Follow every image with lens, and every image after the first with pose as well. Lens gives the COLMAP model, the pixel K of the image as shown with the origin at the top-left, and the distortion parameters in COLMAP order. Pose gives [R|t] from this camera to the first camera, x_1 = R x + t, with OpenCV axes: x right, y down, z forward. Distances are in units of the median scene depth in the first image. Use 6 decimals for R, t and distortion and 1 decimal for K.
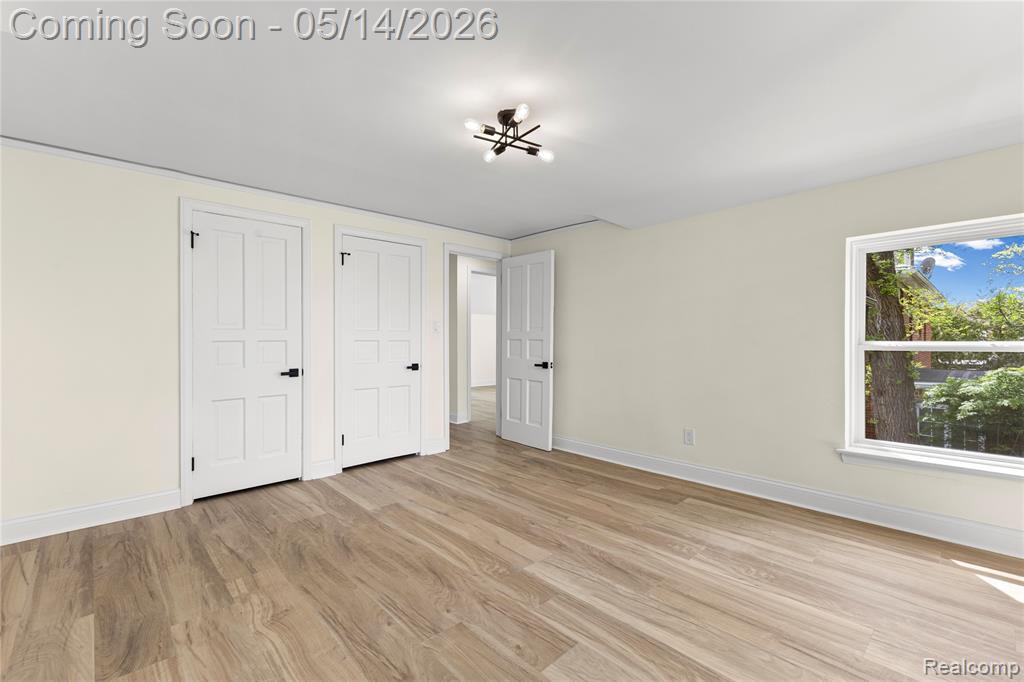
lens RADIAL K [[442.8, 0, 515.7], [0, 442.8, 337.9], [0, 0, 1]] dist [0.001910, 0.000151]
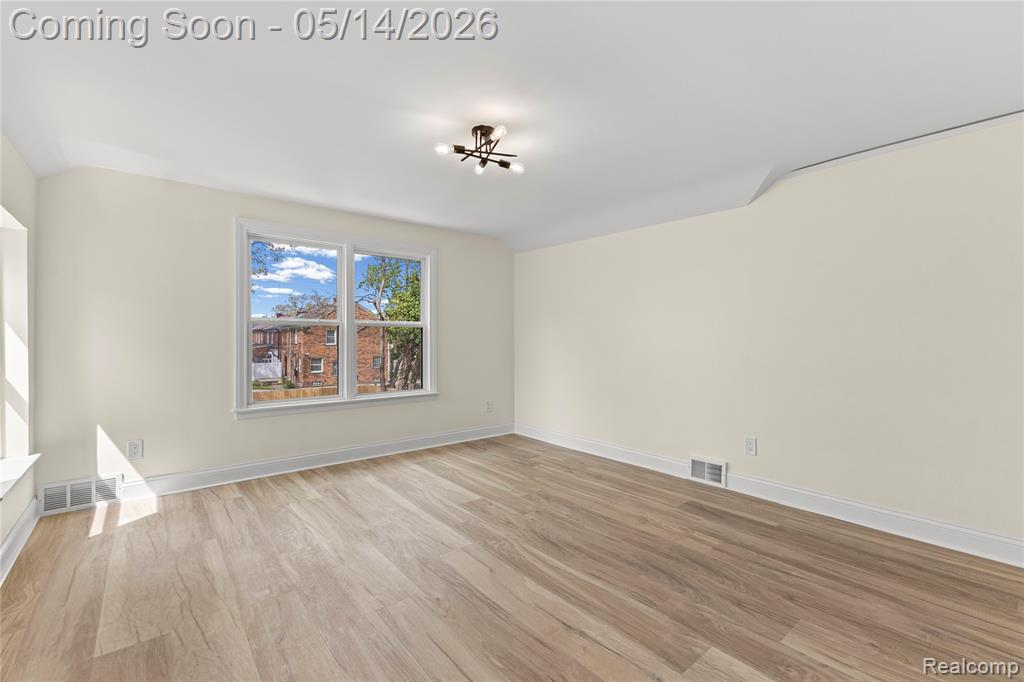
lens RADIAL K [[442.8, 0, 515.7], [0, 442.8, 337.9], [0, 0, 1]] dist [0.001910, 0.000151]
pose [[-0.997610, 0.001885, 0.069067, -0.166506], [0.001599, 0.999990, -0.004195, 0.006745], [-0.069075, -0.004075, -0.997603, 2.091771]]
